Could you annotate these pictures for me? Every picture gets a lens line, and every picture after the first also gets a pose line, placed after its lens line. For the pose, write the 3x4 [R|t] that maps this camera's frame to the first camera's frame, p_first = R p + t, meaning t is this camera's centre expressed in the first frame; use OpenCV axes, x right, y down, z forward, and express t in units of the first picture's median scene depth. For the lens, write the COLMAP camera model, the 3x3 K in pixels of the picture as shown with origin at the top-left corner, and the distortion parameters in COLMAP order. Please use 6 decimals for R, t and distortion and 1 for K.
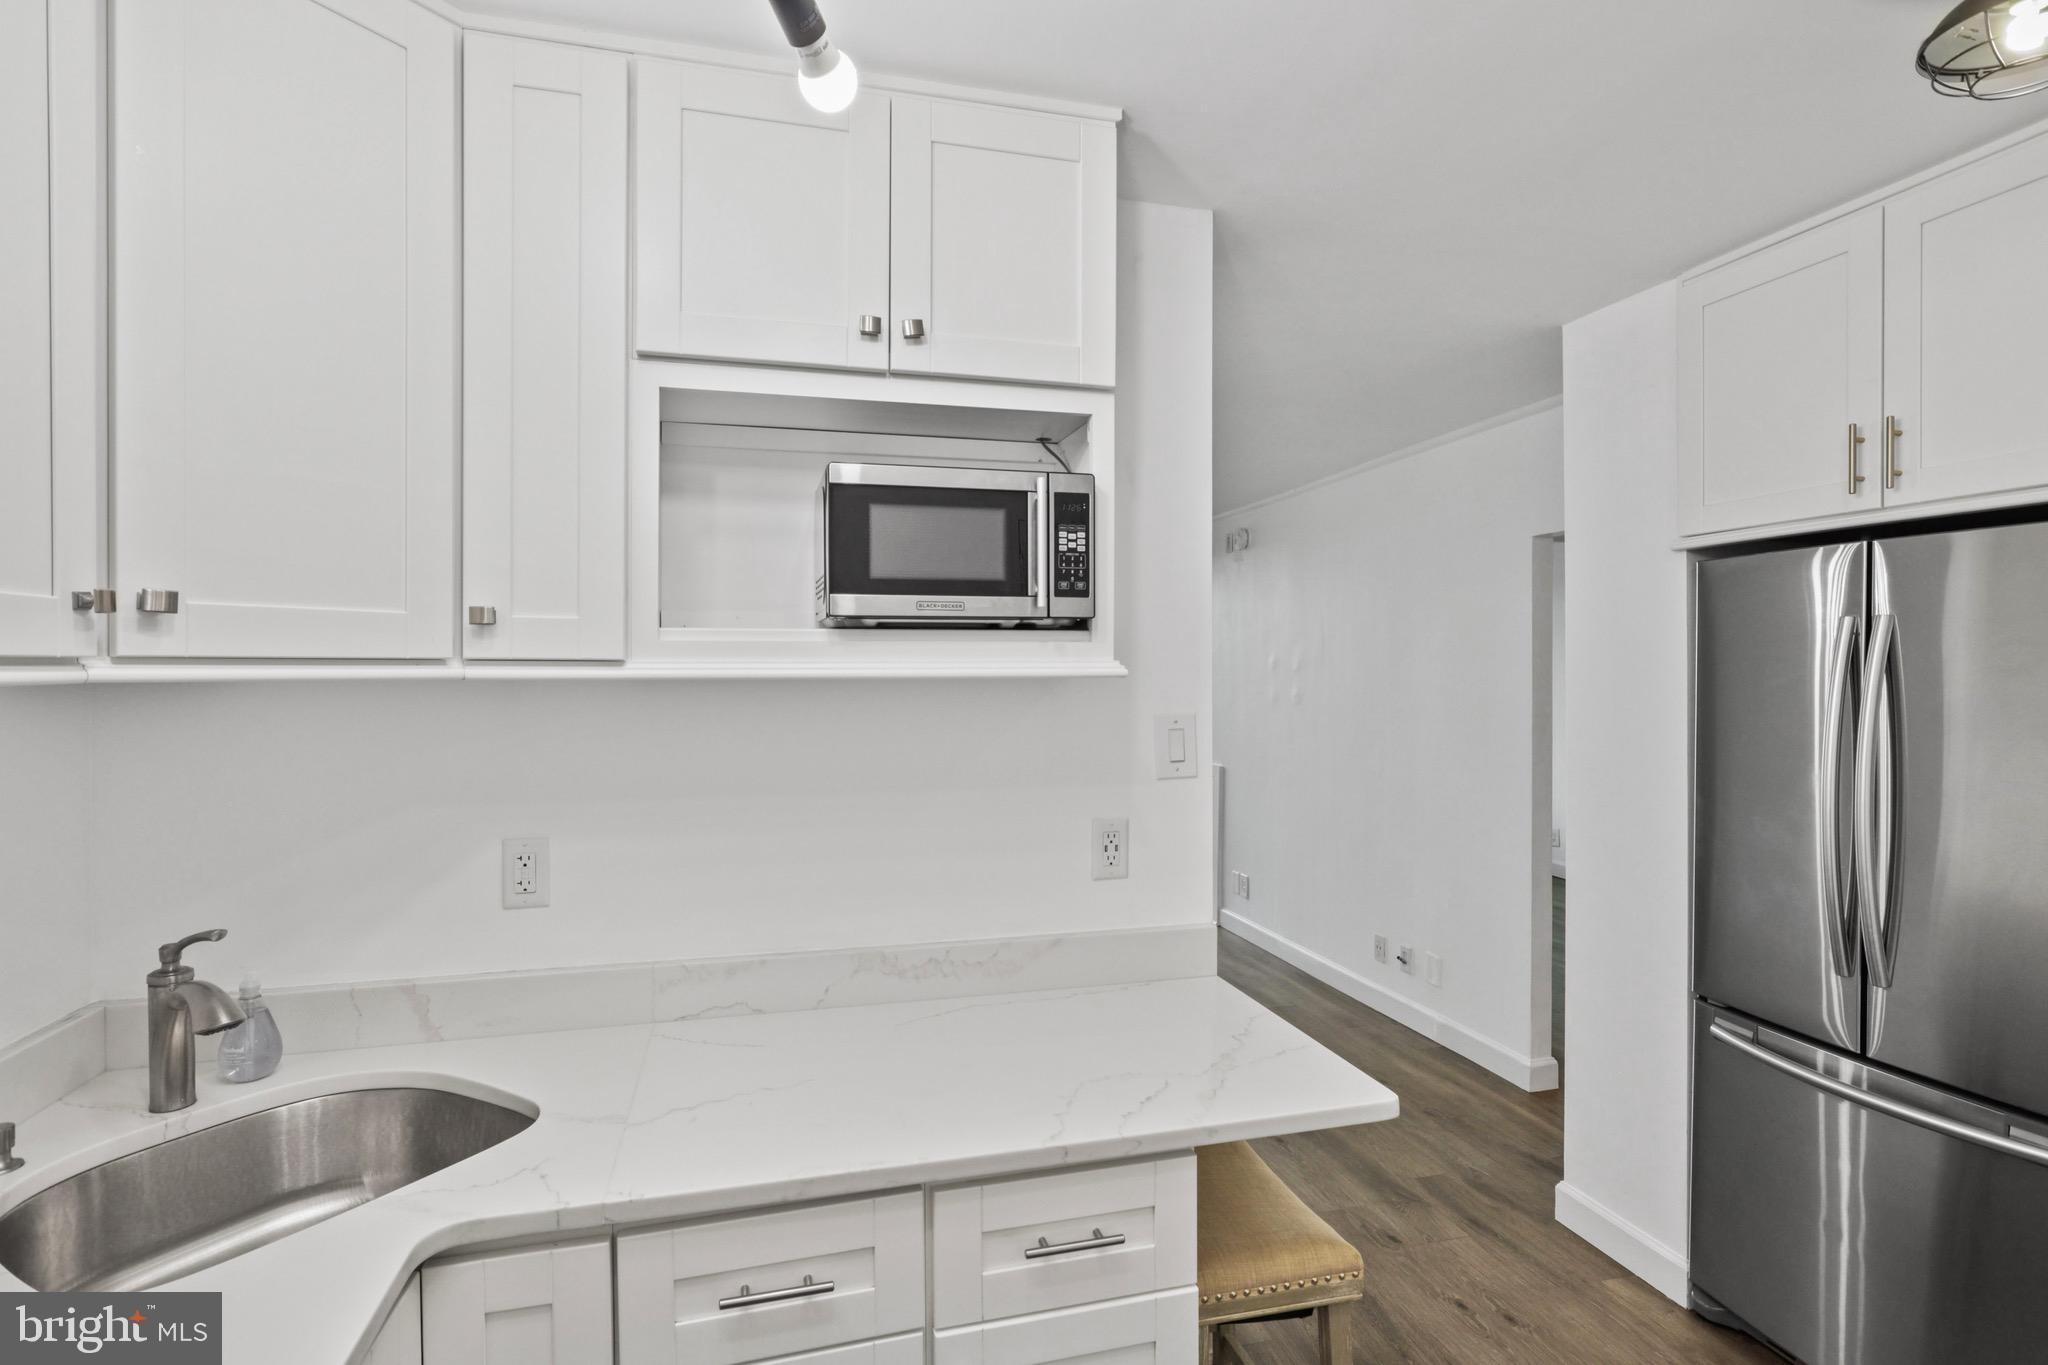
lens RADIAL K [[1030.0, 0, 1020.1], [0, 1030.0, 680.5], [0, 0, 1]] dist [-0.023165, 0.012509]
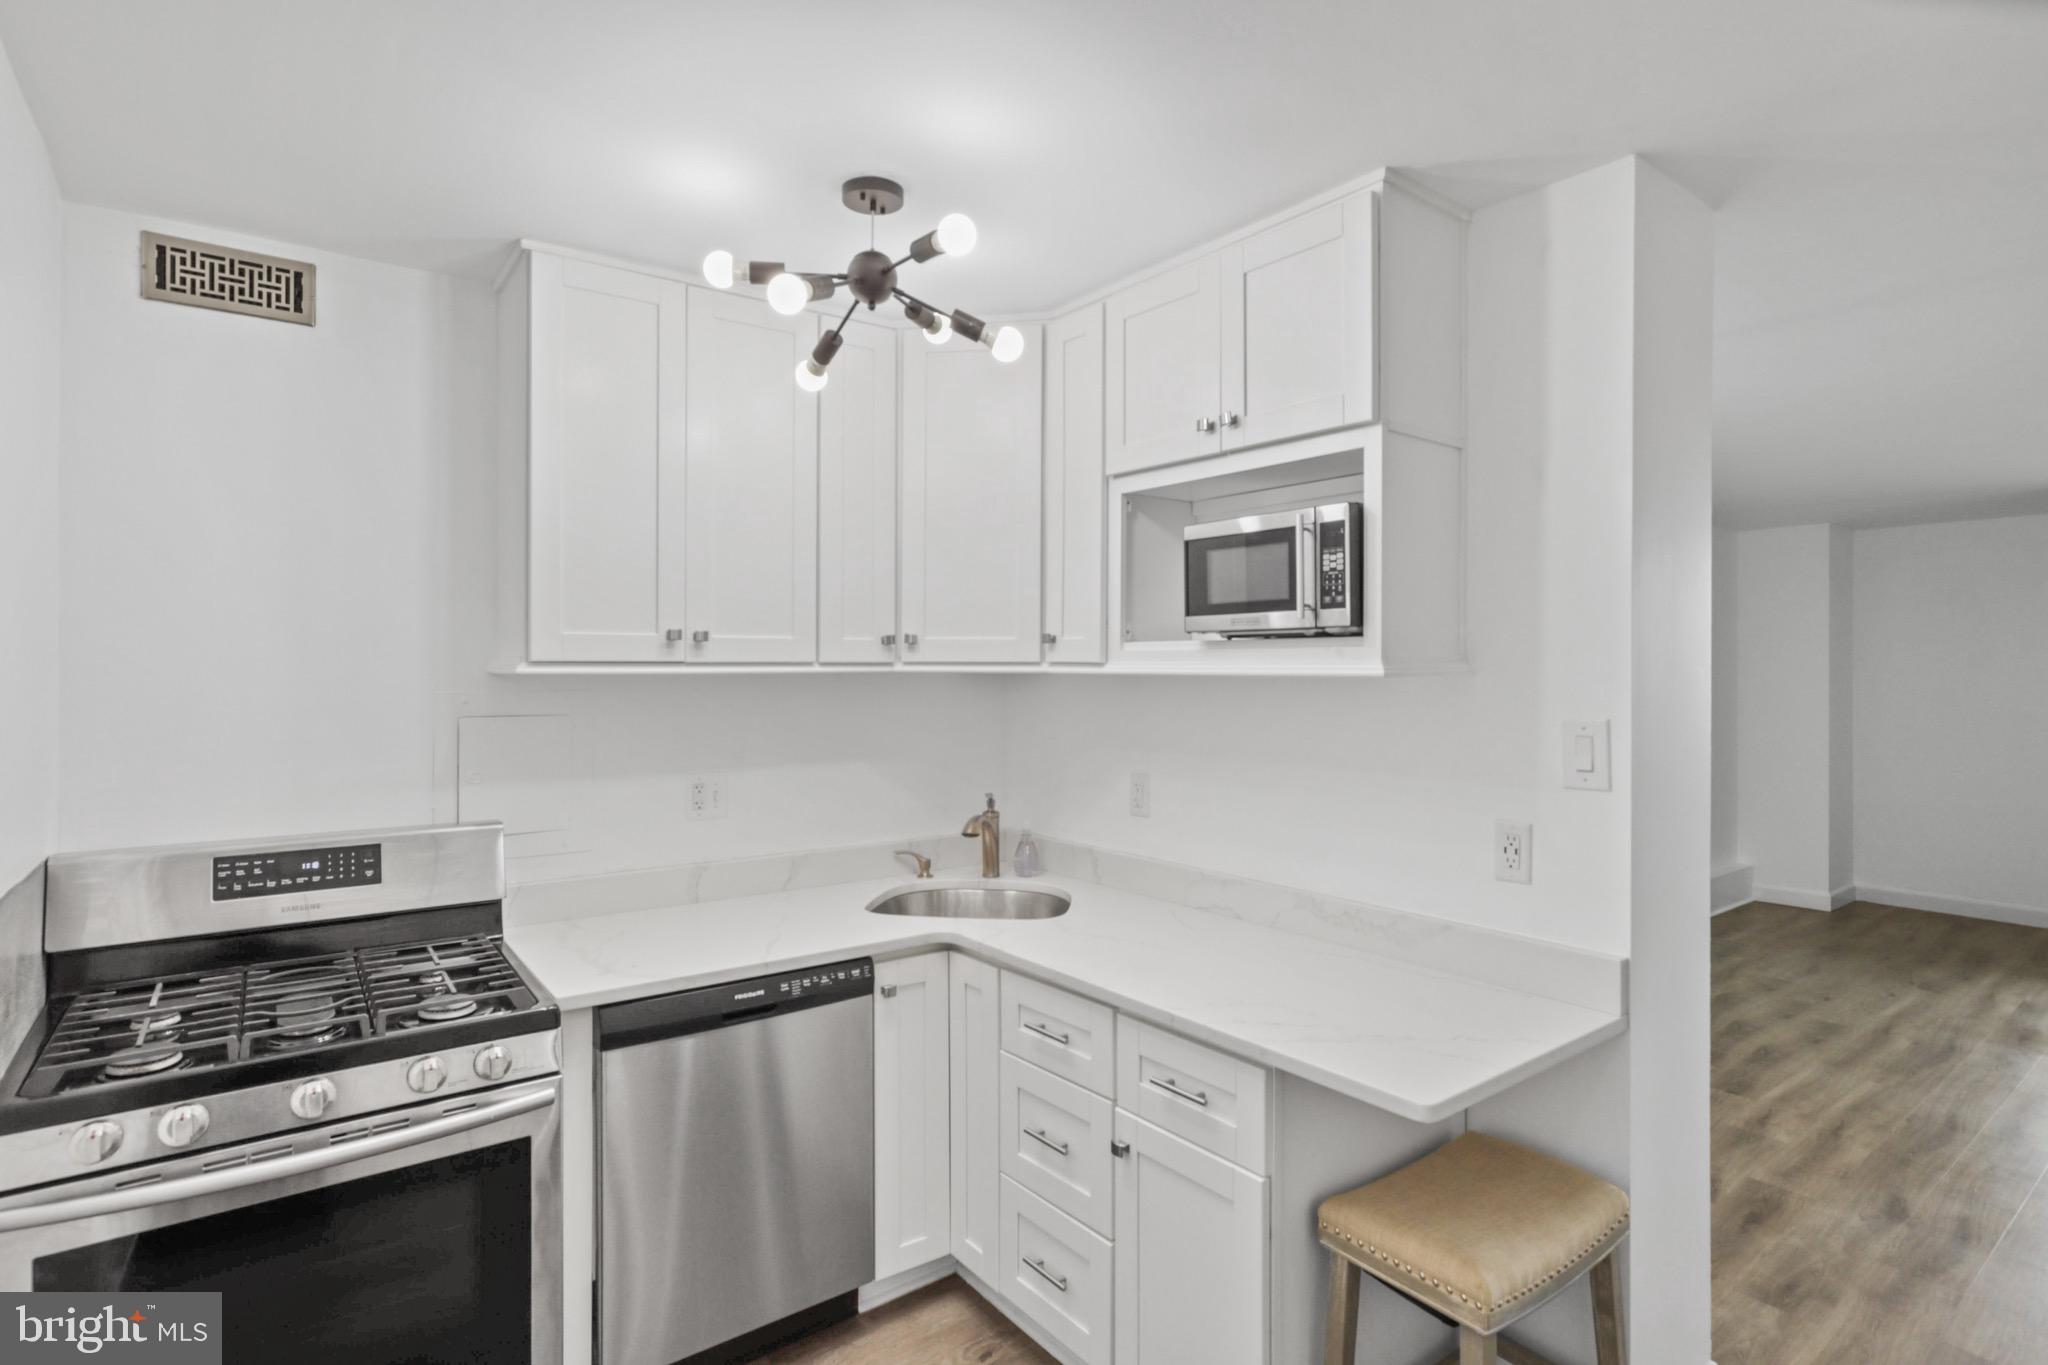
lens RADIAL K [[1030.0, 0, 1024.6], [0, 1030.0, 668.6], [0, 0, 1]] dist [-0.023165, 0.012509]
pose [[0.376394, 0.004660, -0.926448, 1.026808], [-0.014079, 0.999901, -0.000691, -0.007129], [0.926353, 0.013304, 0.376422, 0.235609]]
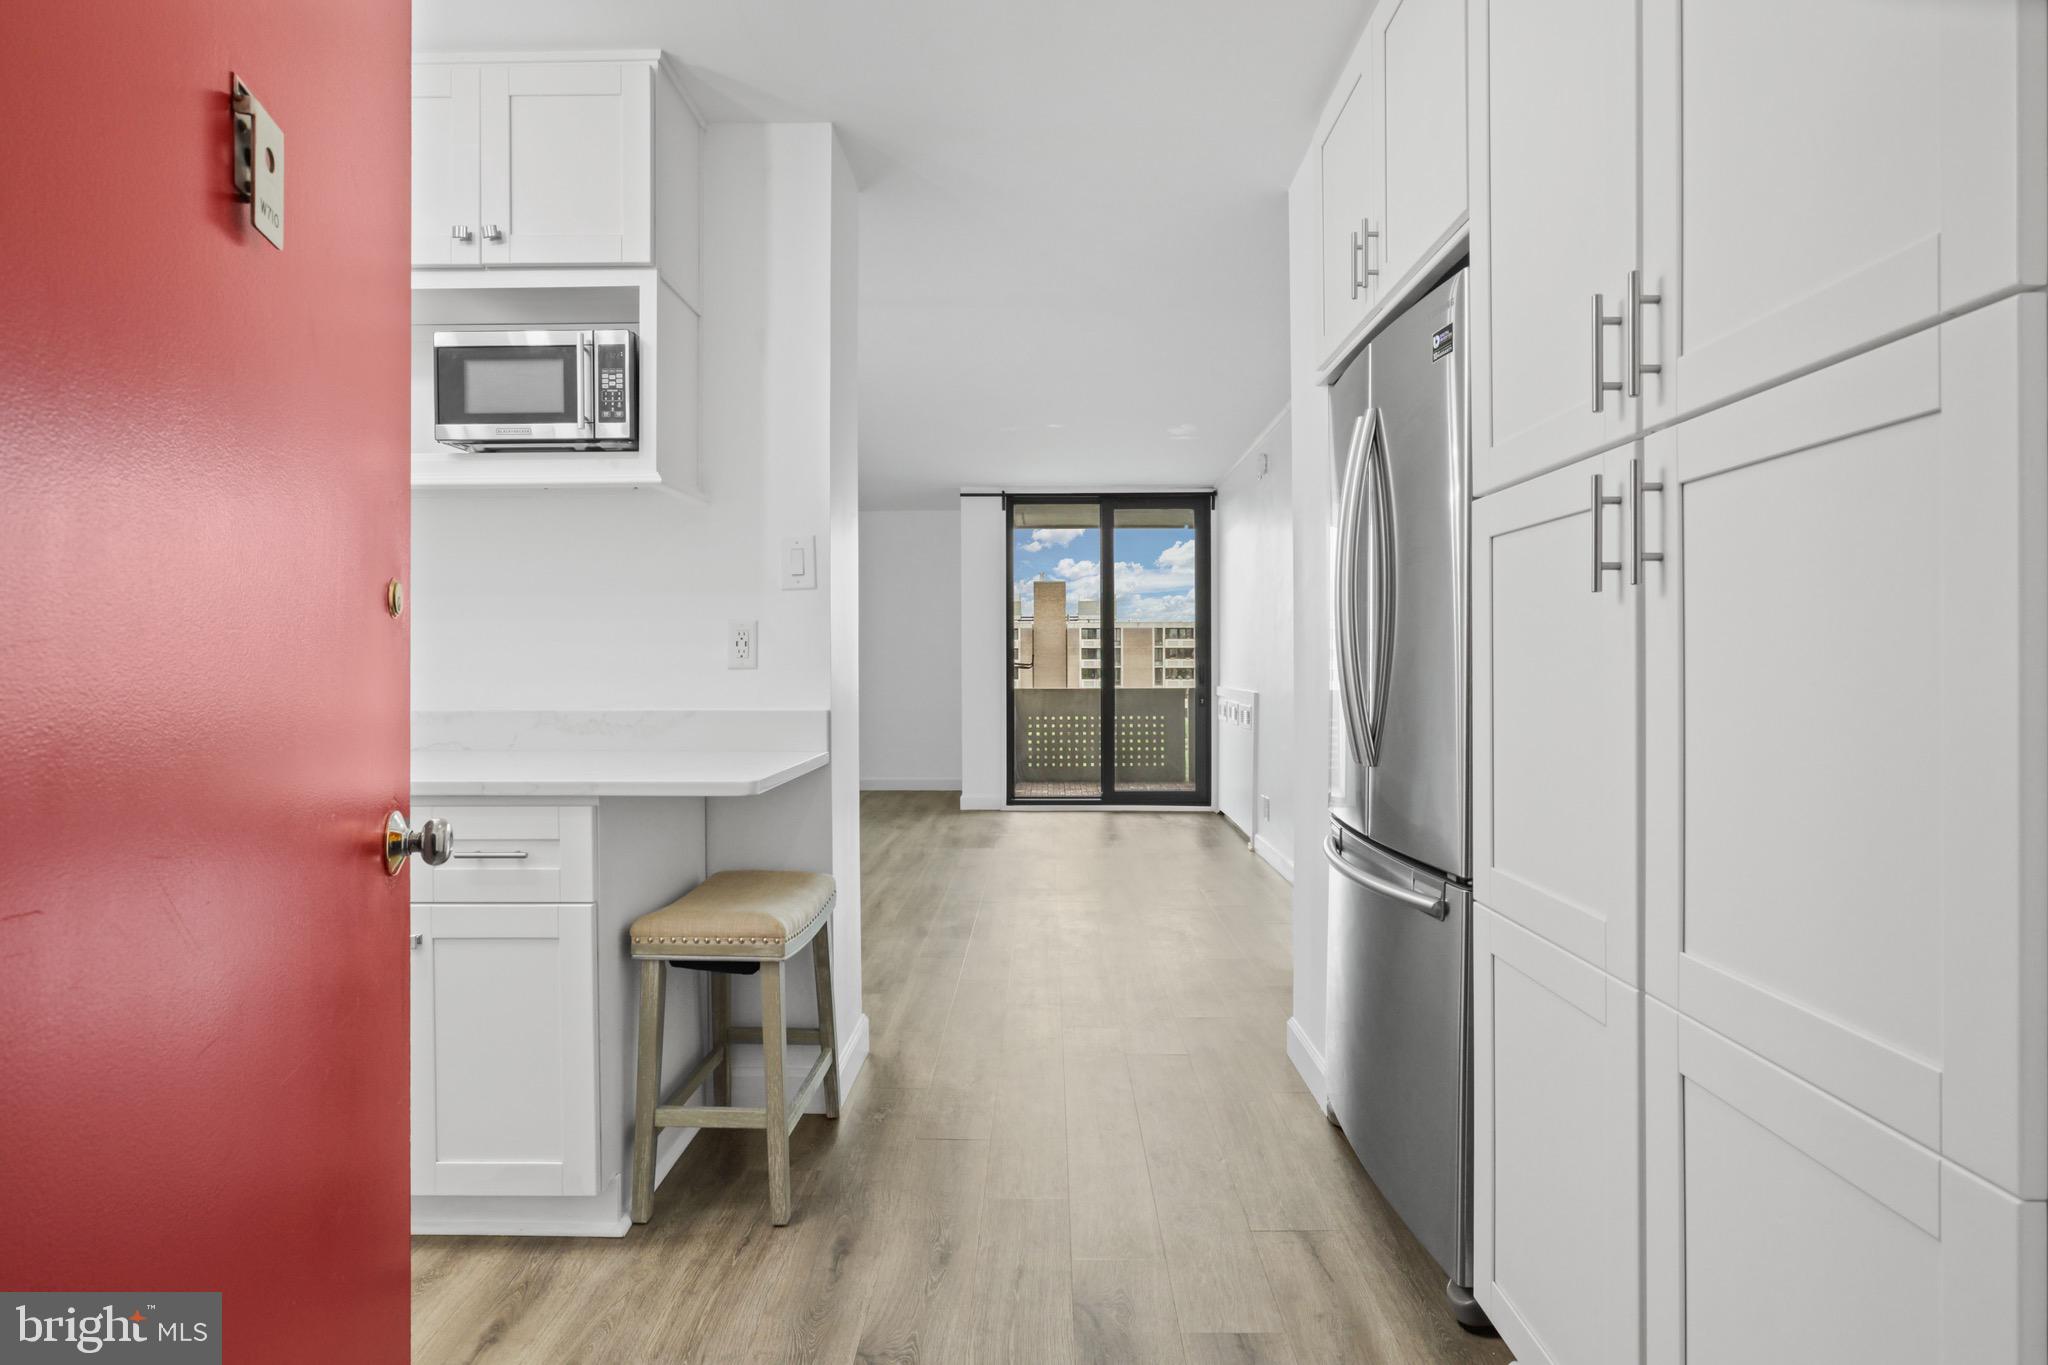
lens RADIAL K [[1030.0, 0, 1033.7], [0, 1030.0, 673.8], [0, 0, 1]] dist [-0.023165, 0.012509]
pose [[0.961801, 0.004321, -0.273714, 0.955678], [-0.004786, 0.999988, -0.001030, 0.246790], [0.273706, 0.002301, 0.961811, -0.126773]]
